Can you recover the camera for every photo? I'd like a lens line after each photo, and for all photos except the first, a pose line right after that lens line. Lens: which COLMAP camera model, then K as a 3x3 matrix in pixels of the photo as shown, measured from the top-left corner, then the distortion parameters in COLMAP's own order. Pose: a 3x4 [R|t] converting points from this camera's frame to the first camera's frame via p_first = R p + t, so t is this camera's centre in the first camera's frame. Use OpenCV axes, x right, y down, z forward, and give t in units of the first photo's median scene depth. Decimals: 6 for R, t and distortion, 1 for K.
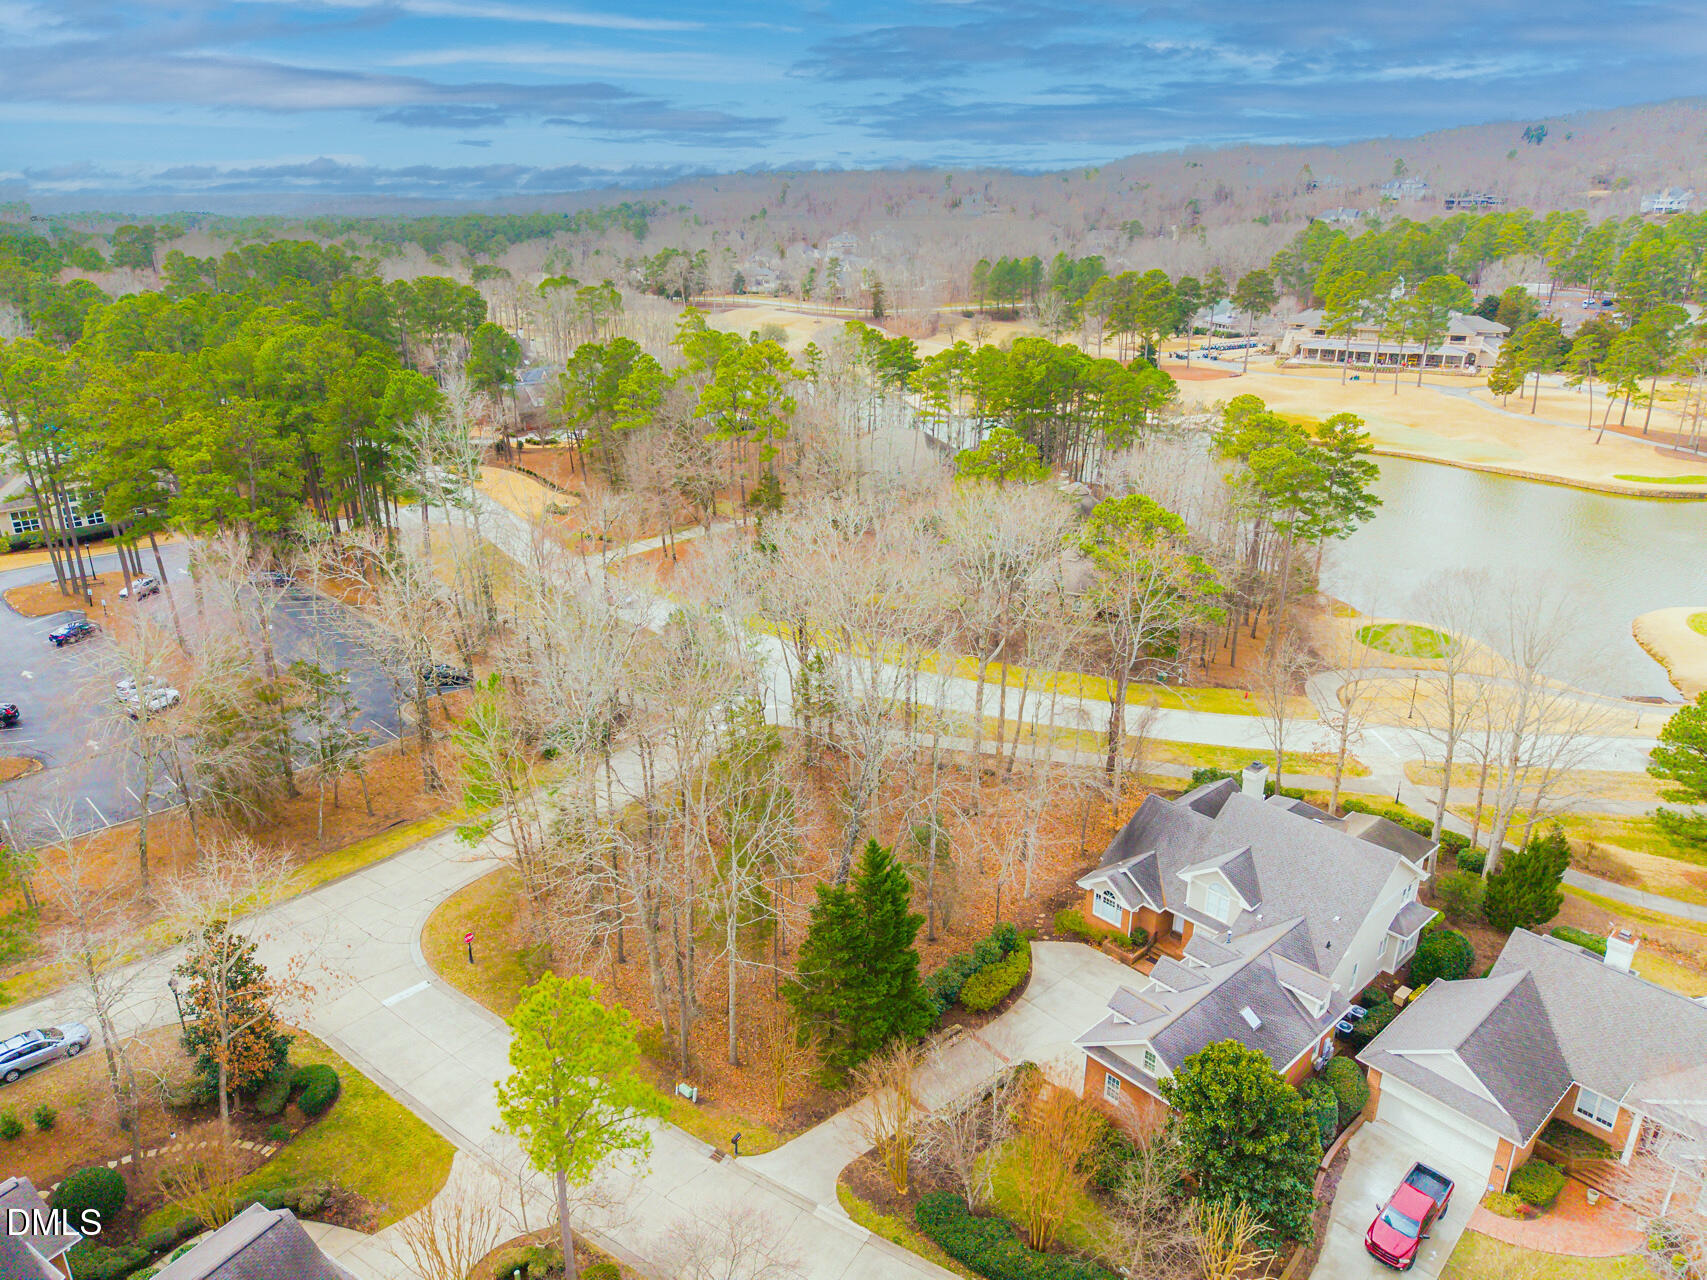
lens RADIAL K [[1077.8, 0, 844.0], [0, 1077.8, 636.4], [0, 0, 1]] dist [0.012301, -0.008777]
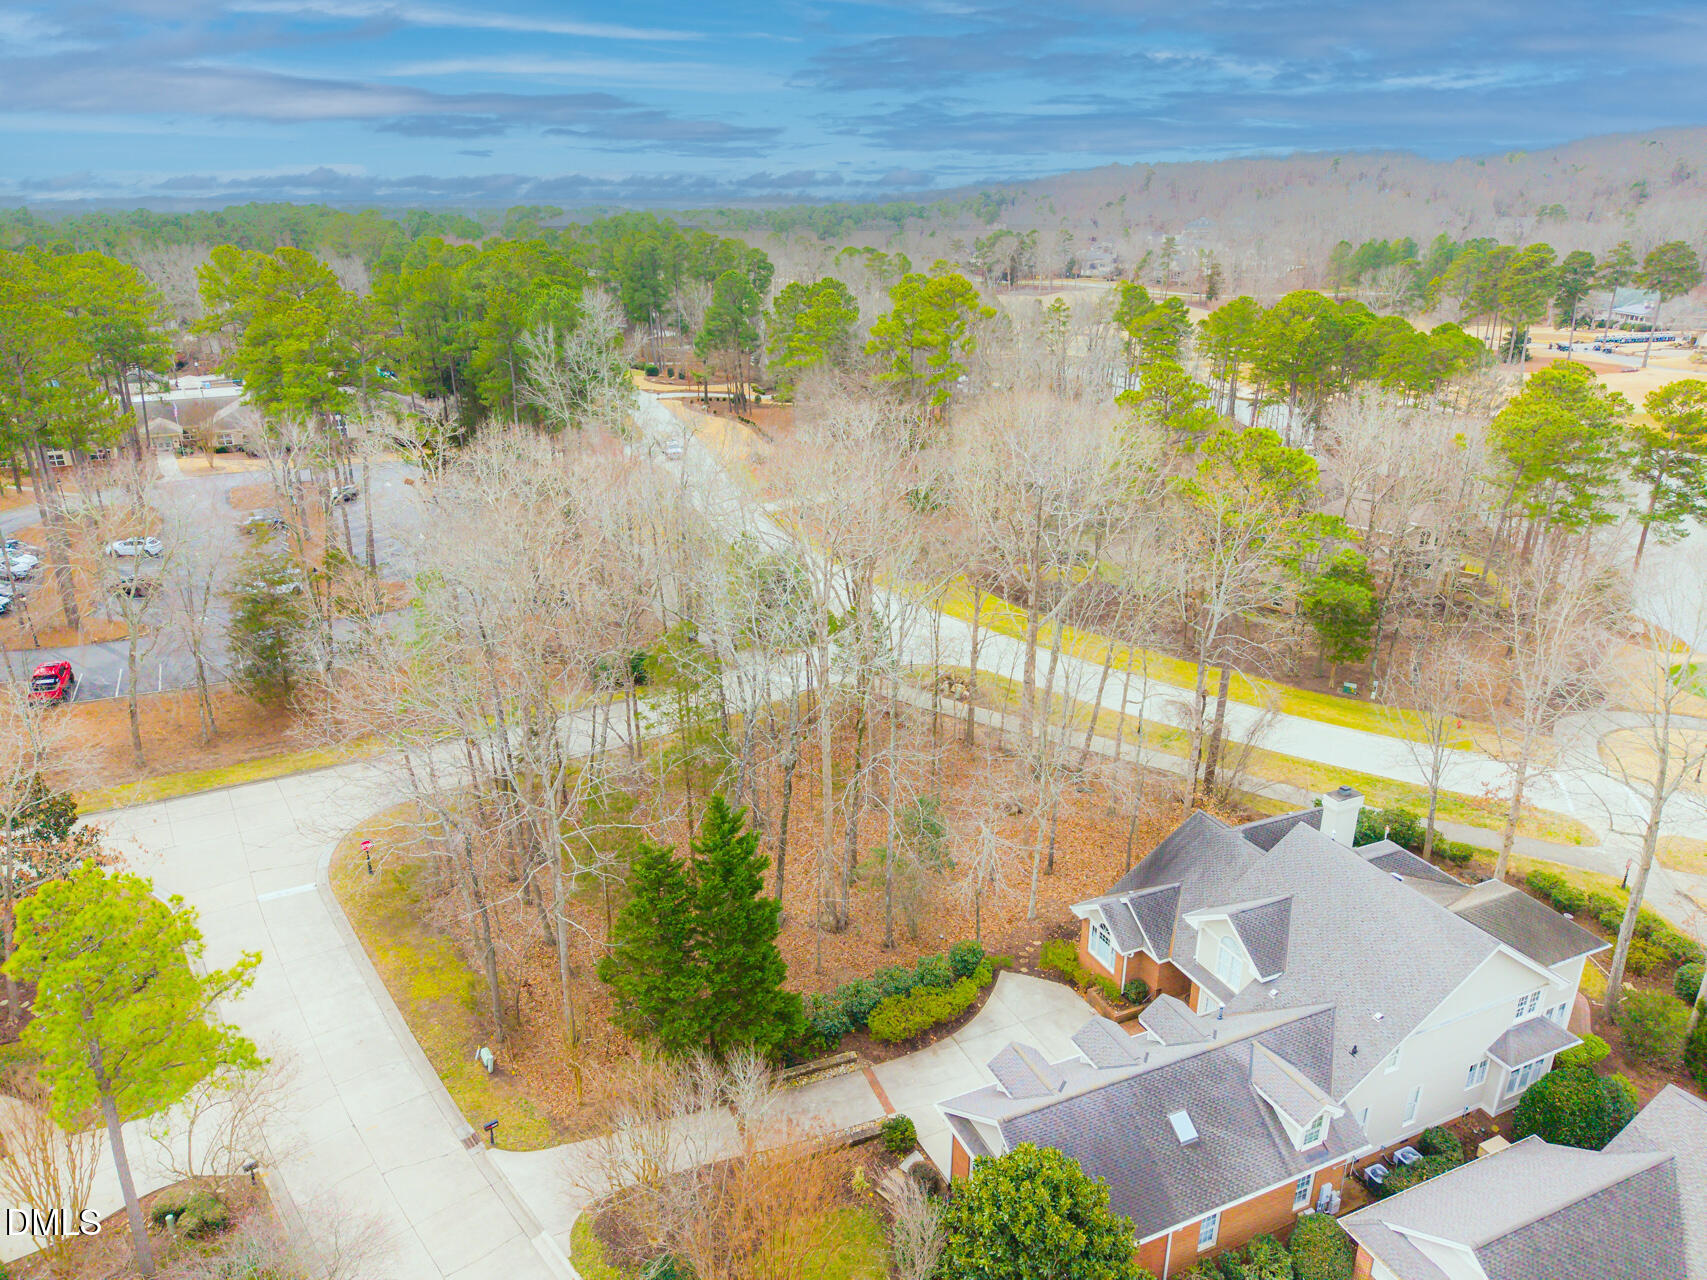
lens RADIAL K [[1077.8, 0, 880.4], [0, 1077.8, 644.1], [0, 0, 1]] dist [0.012301, -0.008777]
pose [[0.954934, 0.107941, -0.276496, 0.297712], [-0.106627, 0.994101, 0.019827, 0.042998], [0.277005, 0.010549, 0.960811, 0.232436]]
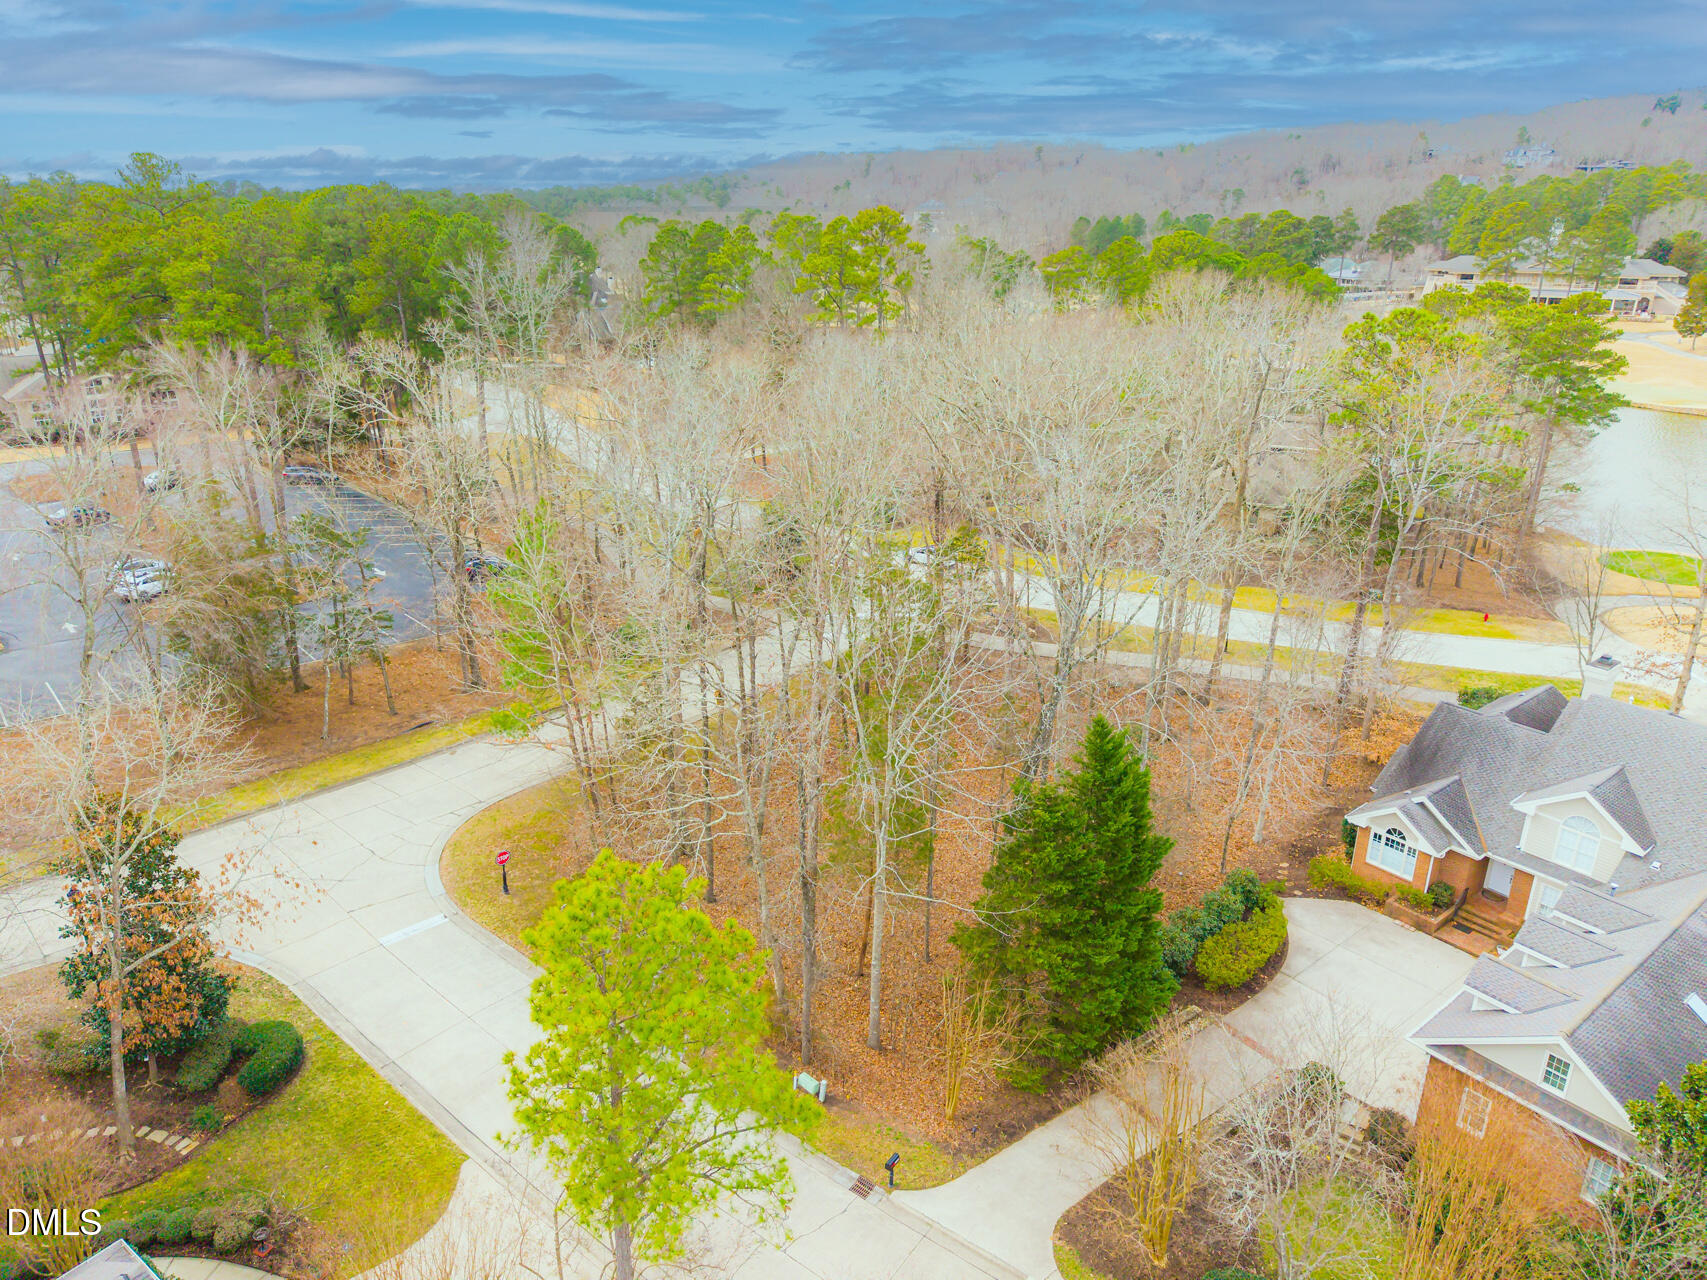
lens RADIAL K [[1077.8, 0, 849.2], [0, 1077.8, 635.9], [0, 0, 1]] dist [0.012301, -0.008777]
pose [[0.998060, 0.021461, -0.058447, -0.076034], [-0.021303, 0.999768, 0.003316, 0.121030], [0.058505, -0.002065, 0.998285, 0.288240]]
